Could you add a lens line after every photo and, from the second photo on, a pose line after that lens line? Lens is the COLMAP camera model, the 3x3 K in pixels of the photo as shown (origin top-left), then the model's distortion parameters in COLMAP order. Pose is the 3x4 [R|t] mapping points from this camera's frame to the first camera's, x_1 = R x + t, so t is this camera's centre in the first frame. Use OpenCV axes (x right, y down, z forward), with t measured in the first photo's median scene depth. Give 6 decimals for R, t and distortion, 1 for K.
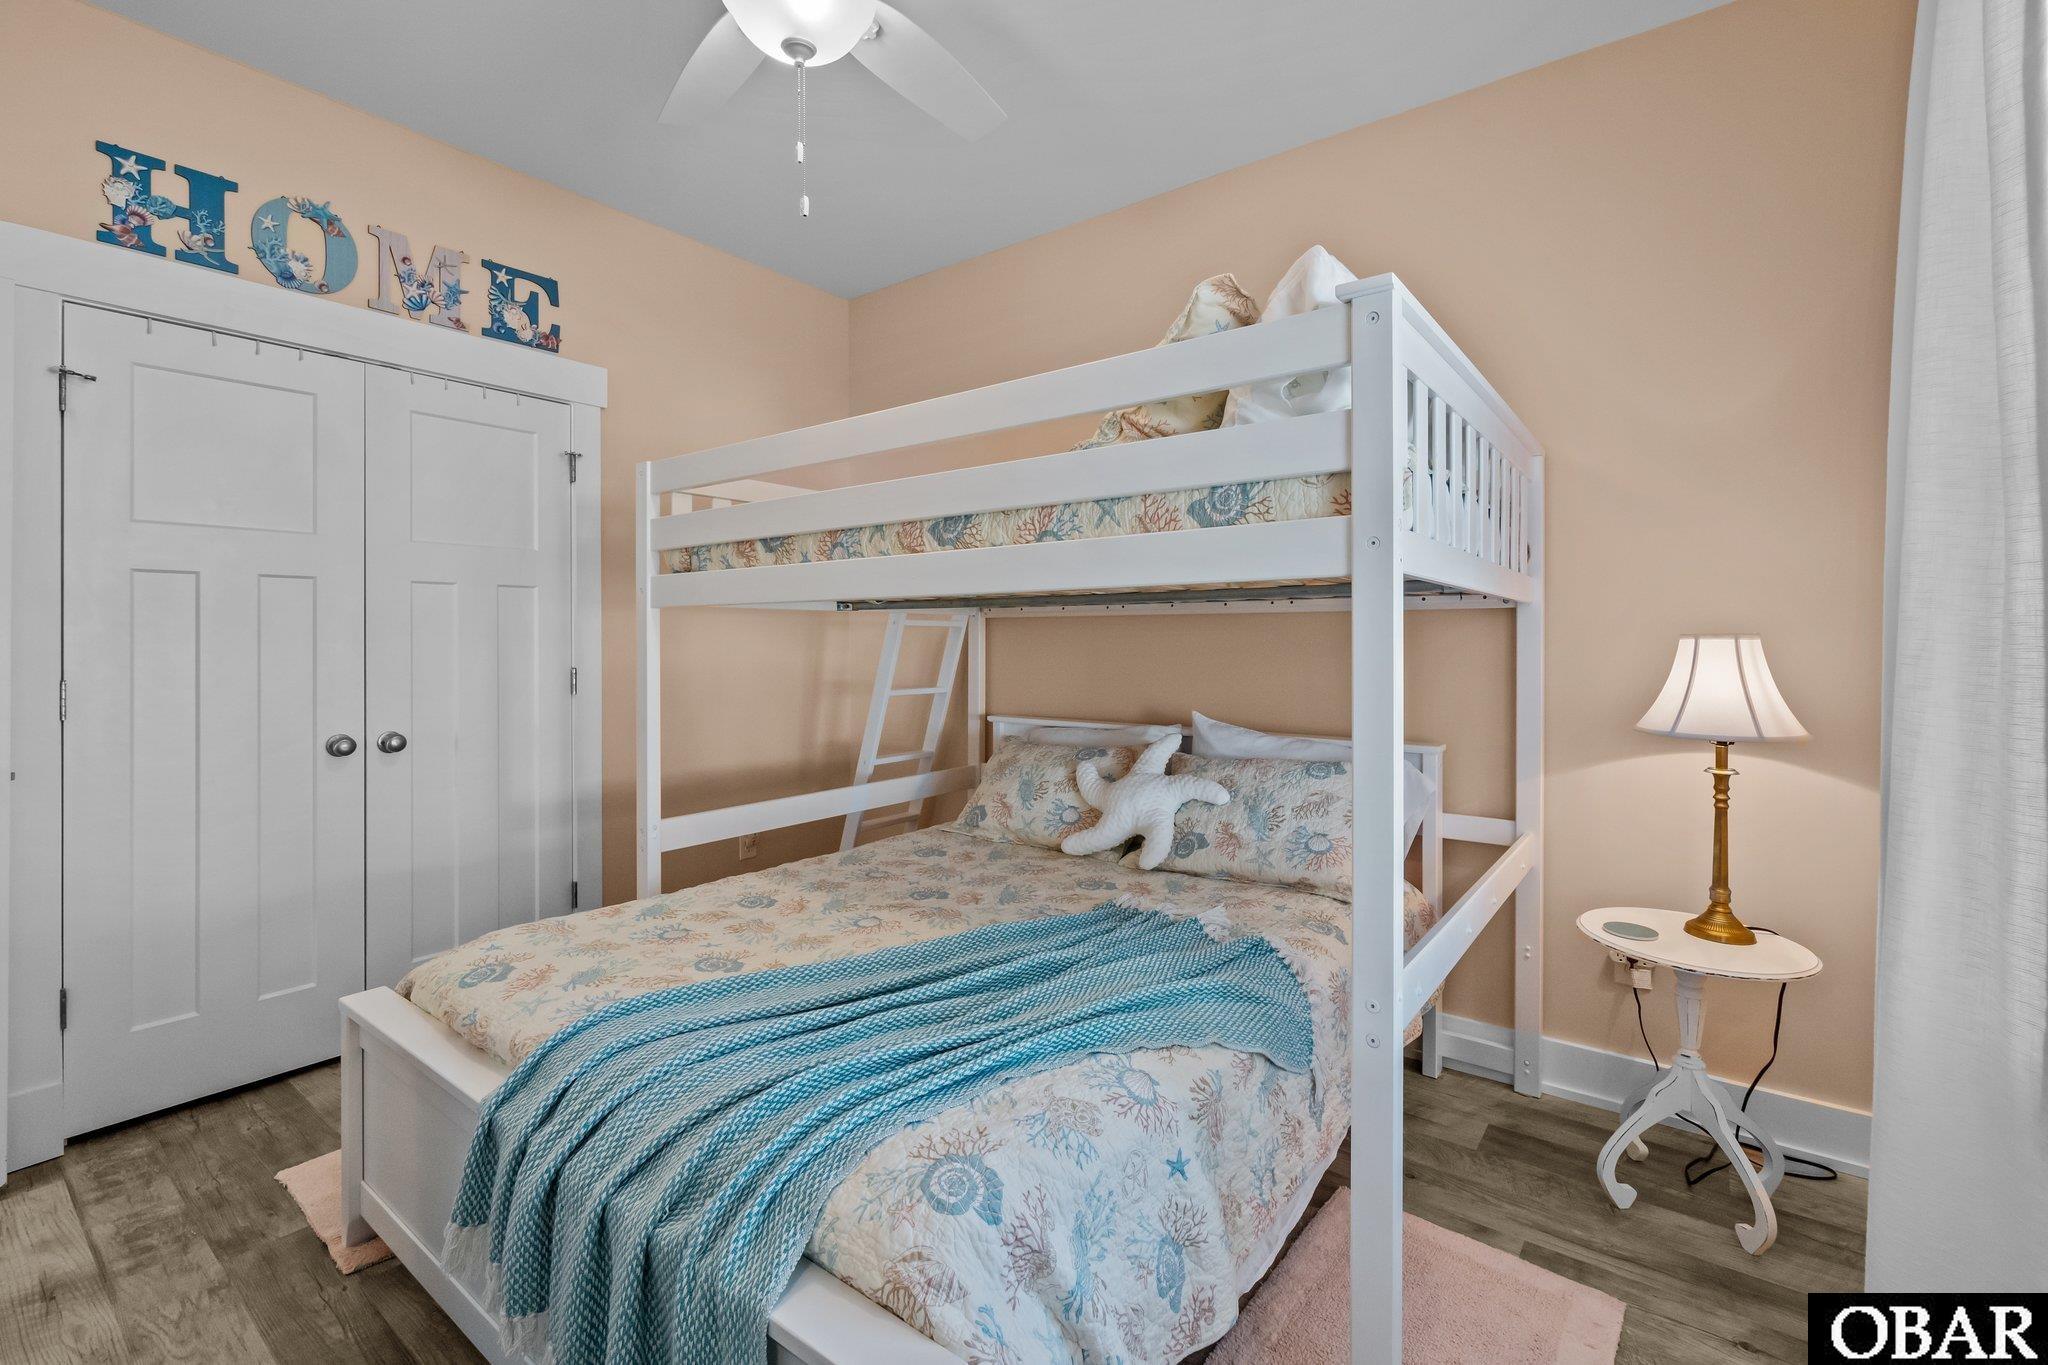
lens RADIAL K [[898.3, 0, 1023.9], [0, 898.3, 638.0], [0, 0, 1]] dist [0.000898, 0.000037]
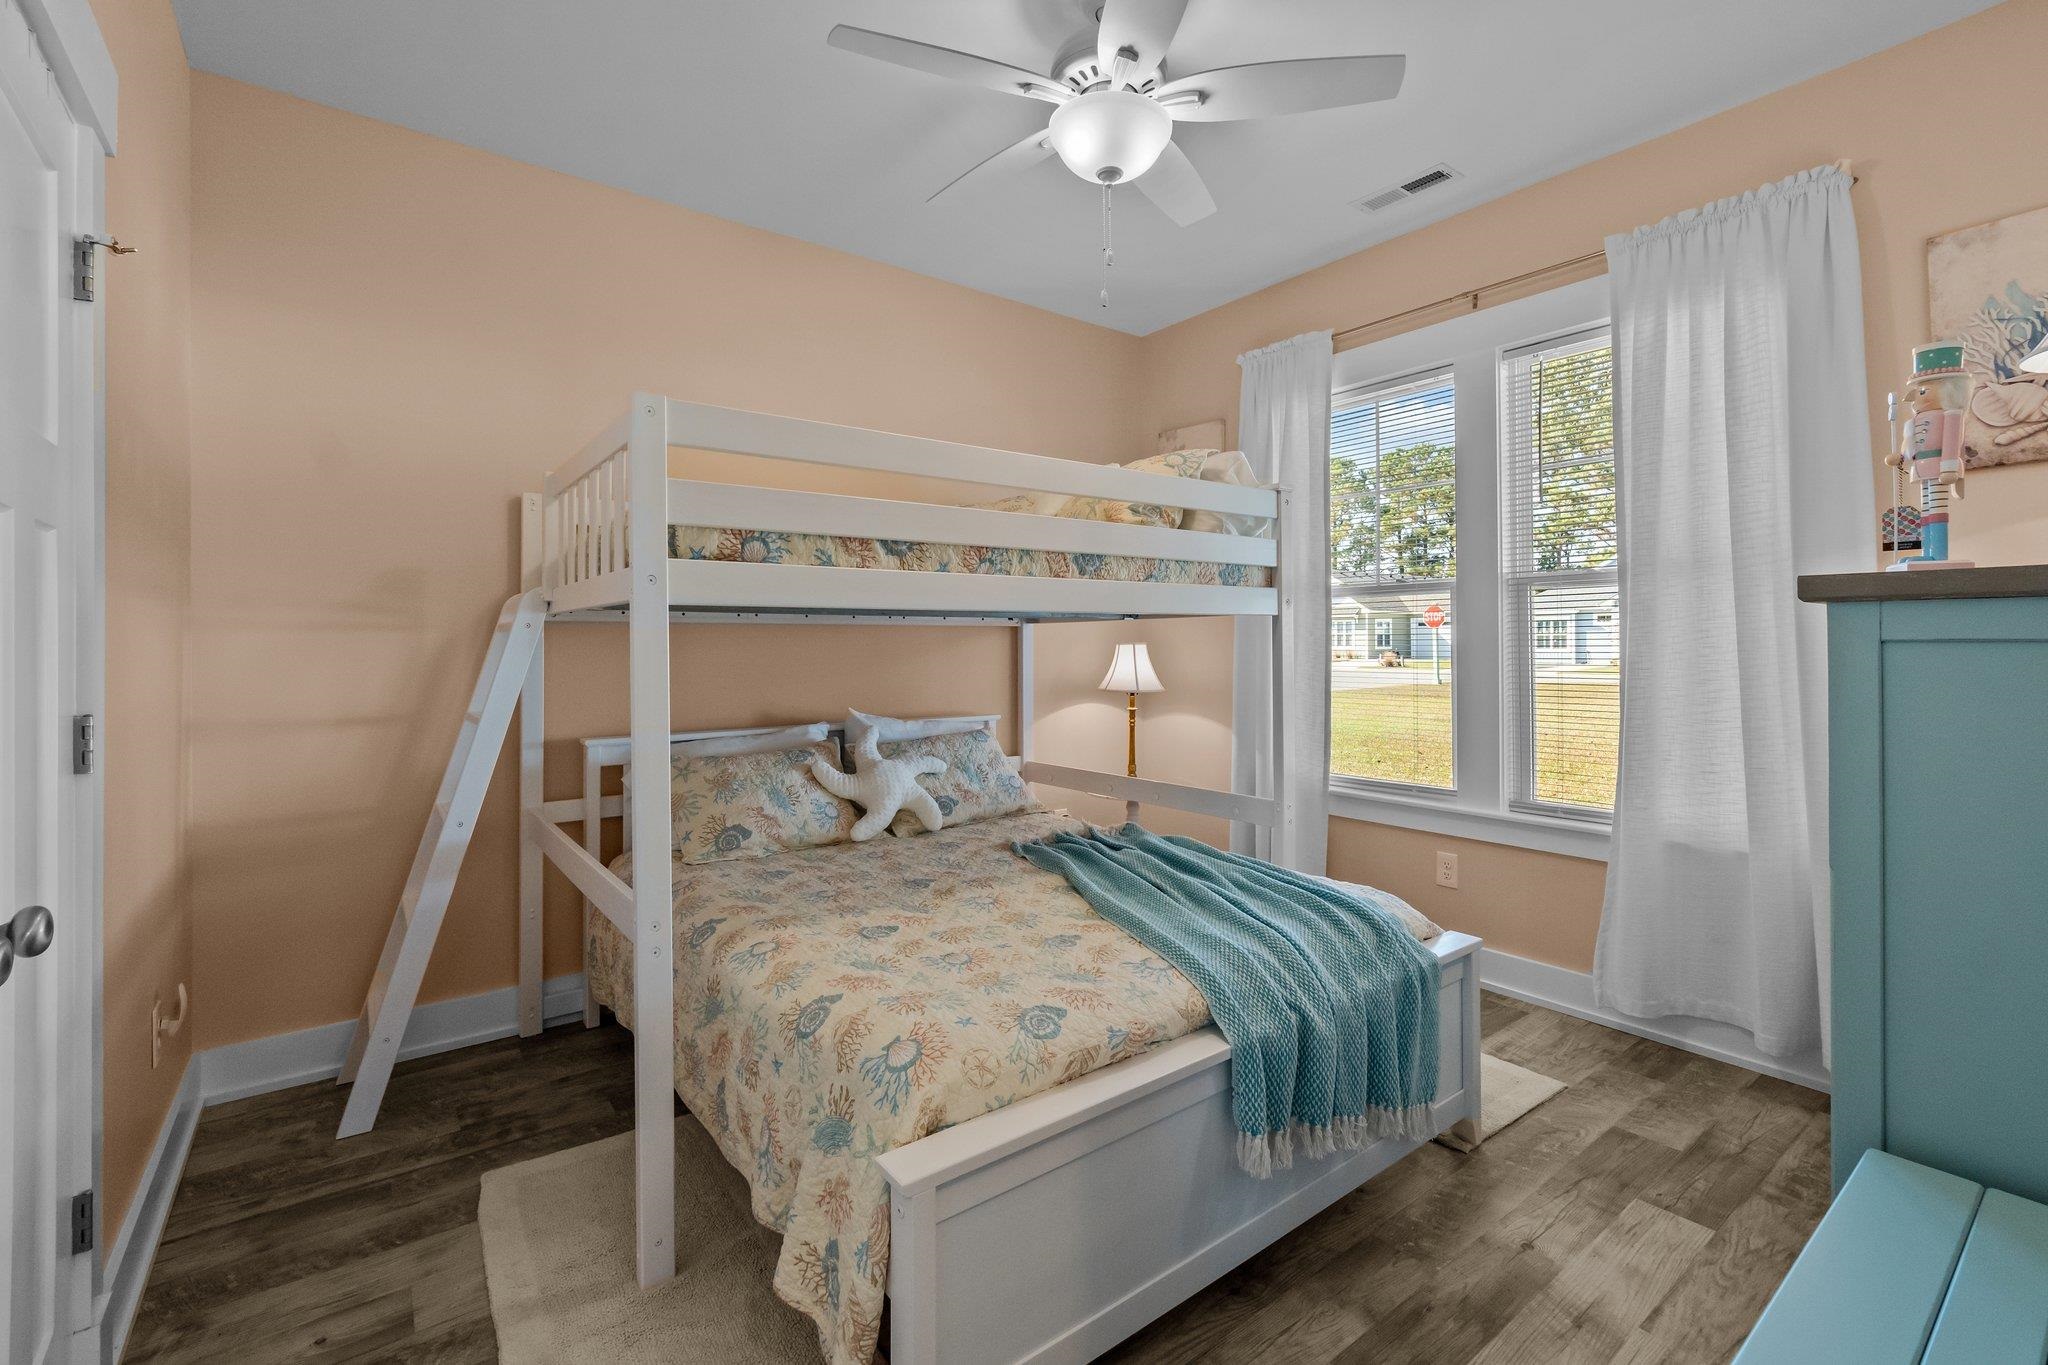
lens RADIAL K [[898.3, 0, 1023.9], [0, 898.3, 638.0], [0, 0, 1]] dist [0.000898, 0.000037]
pose [[0.267414, 0.005348, 0.963567, -1.230107], [0.003649, 0.999972, -0.006563, -0.001559], [-0.963575, 0.005271, 0.267387, 0.649269]]
